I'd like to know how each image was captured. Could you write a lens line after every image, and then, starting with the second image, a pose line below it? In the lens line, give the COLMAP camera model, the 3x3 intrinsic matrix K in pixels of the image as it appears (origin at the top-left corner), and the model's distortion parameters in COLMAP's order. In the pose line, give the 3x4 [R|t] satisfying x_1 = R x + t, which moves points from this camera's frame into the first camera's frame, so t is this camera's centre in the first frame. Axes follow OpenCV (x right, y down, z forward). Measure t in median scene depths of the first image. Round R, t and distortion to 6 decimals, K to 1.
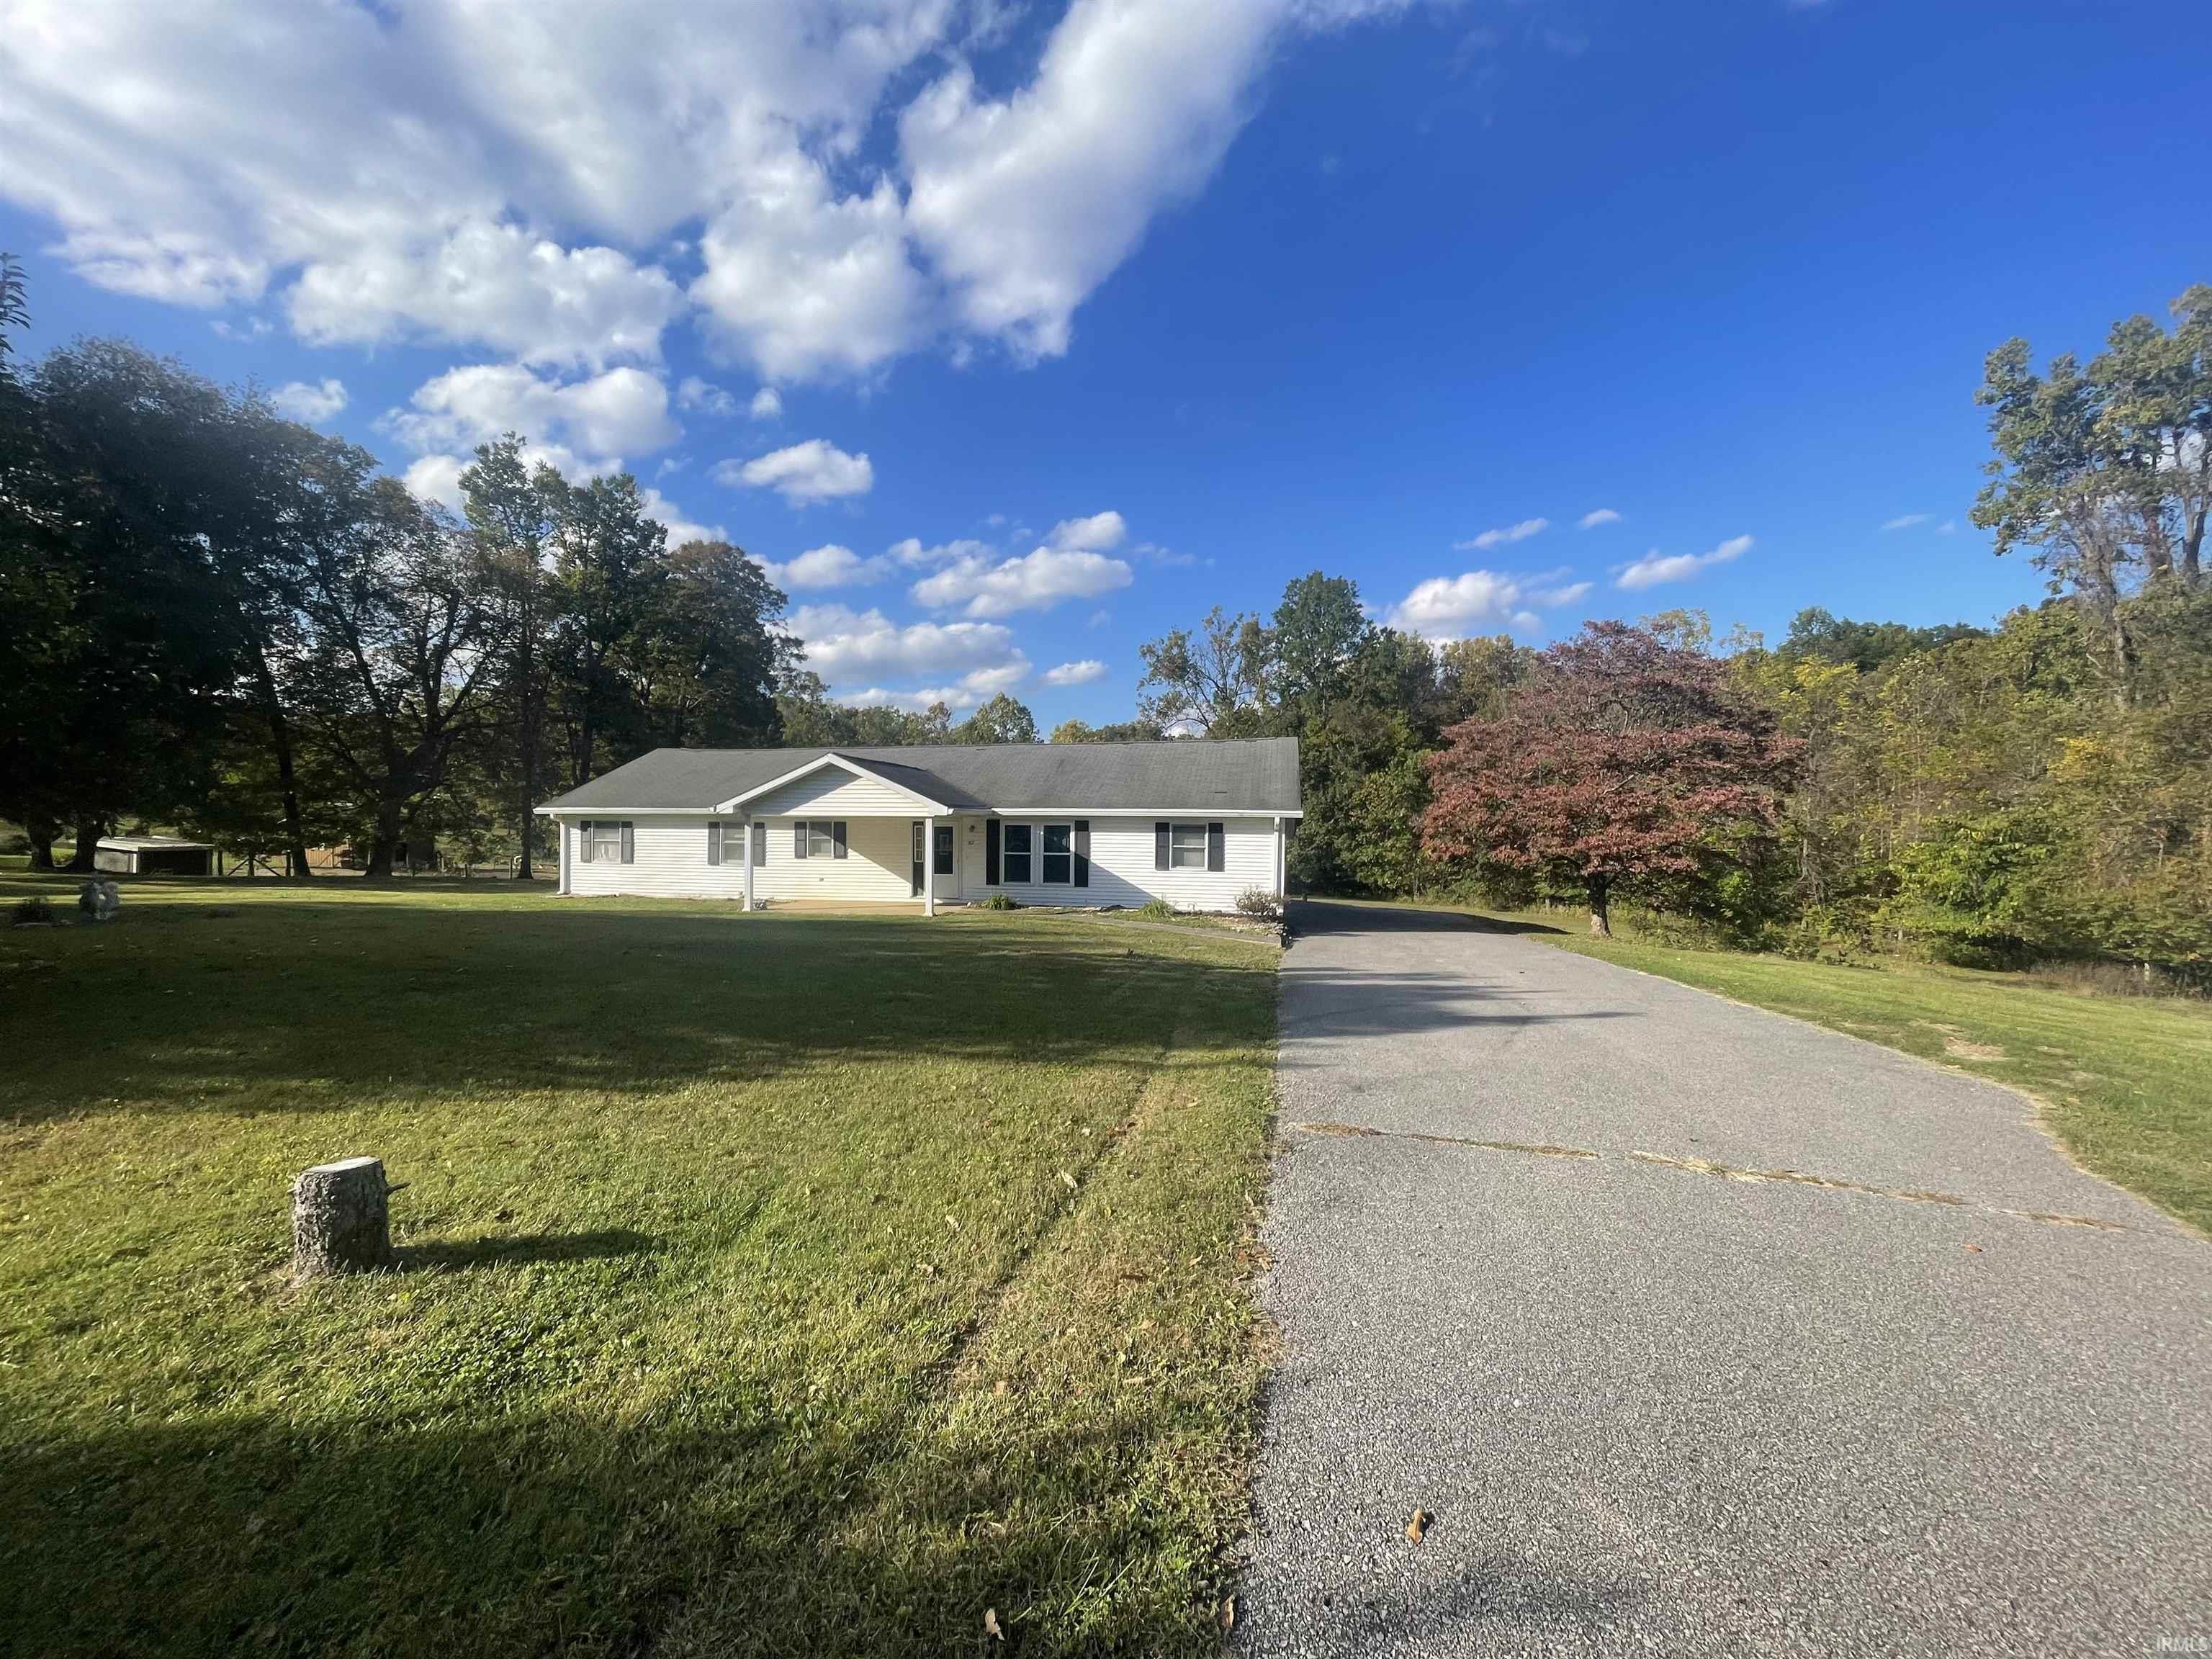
lens RADIAL K [[973.1, 0, 1117.9], [0, 973.1, 830.8], [0, 0, 1]] dist [-0.001777, -0.000474]
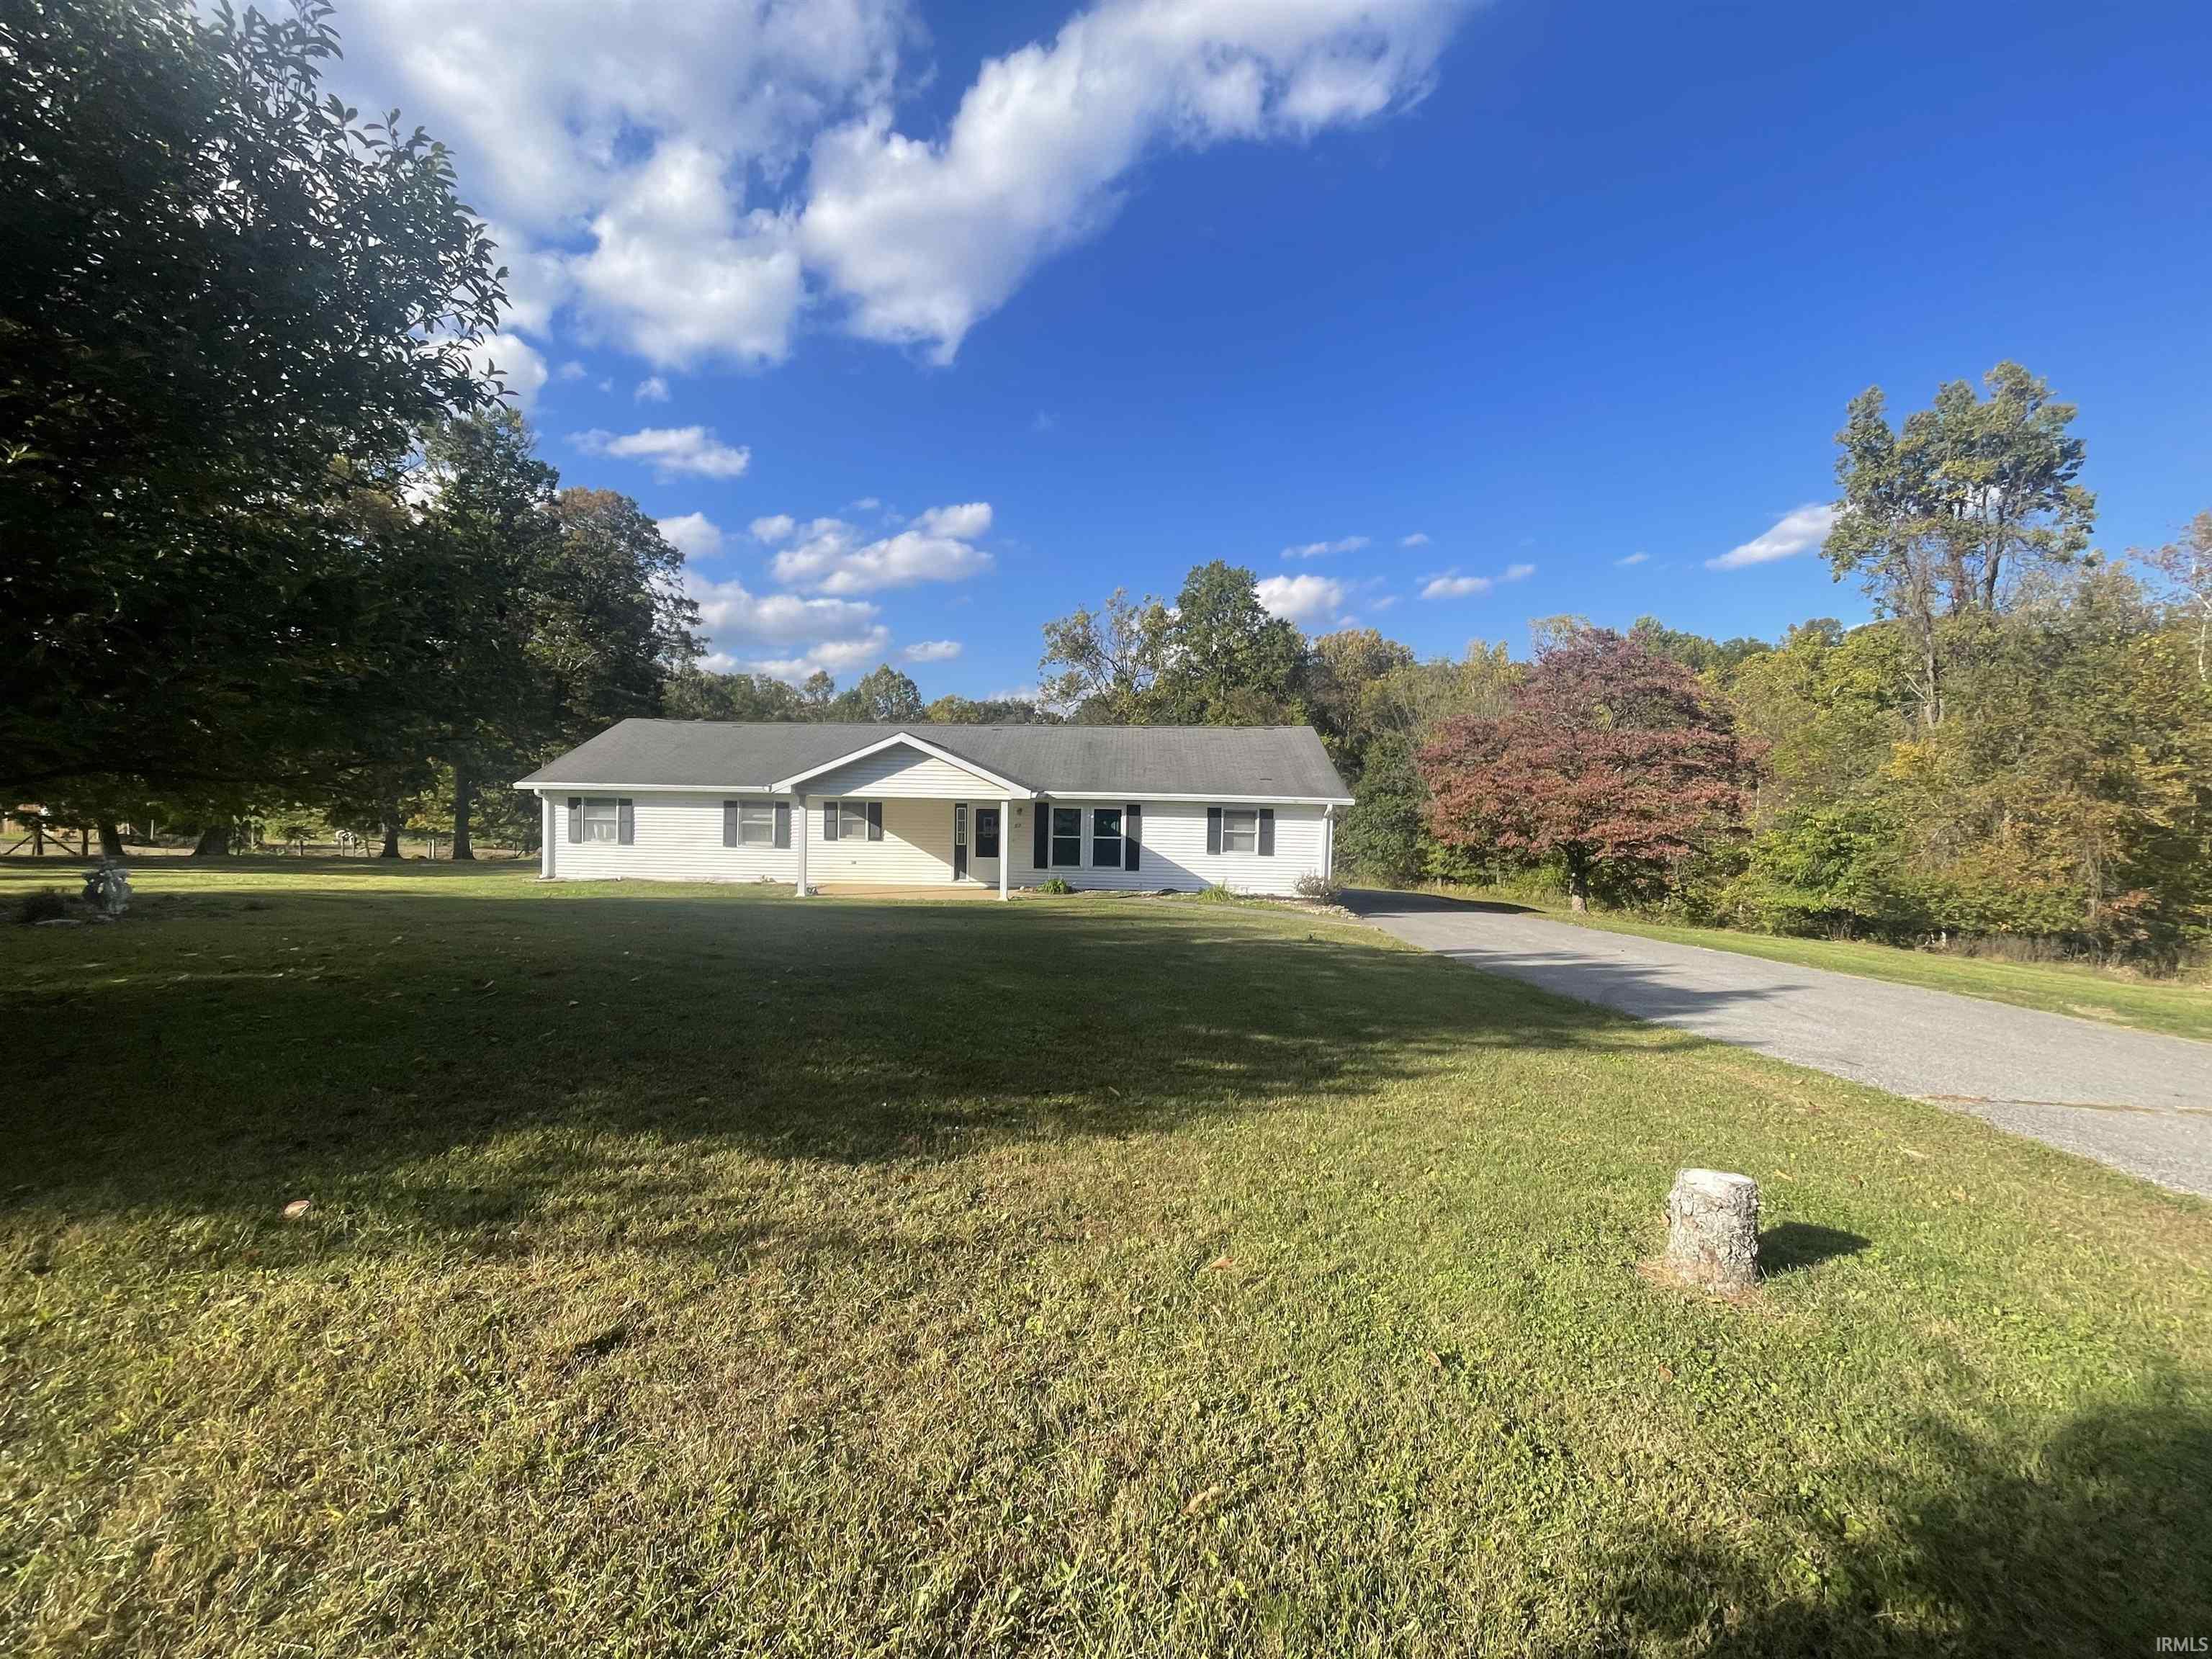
lens RADIAL K [[973.1, 0, 1117.9], [0, 973.1, 830.8], [0, 0, 1]] dist [-0.001777, -0.000474]
pose [[0.983413, 0.007581, 0.181224, -0.219495], [-0.011858, 0.999676, 0.022529, -0.005784], [-0.180994, -0.024304, 0.983184, 0.009644]]
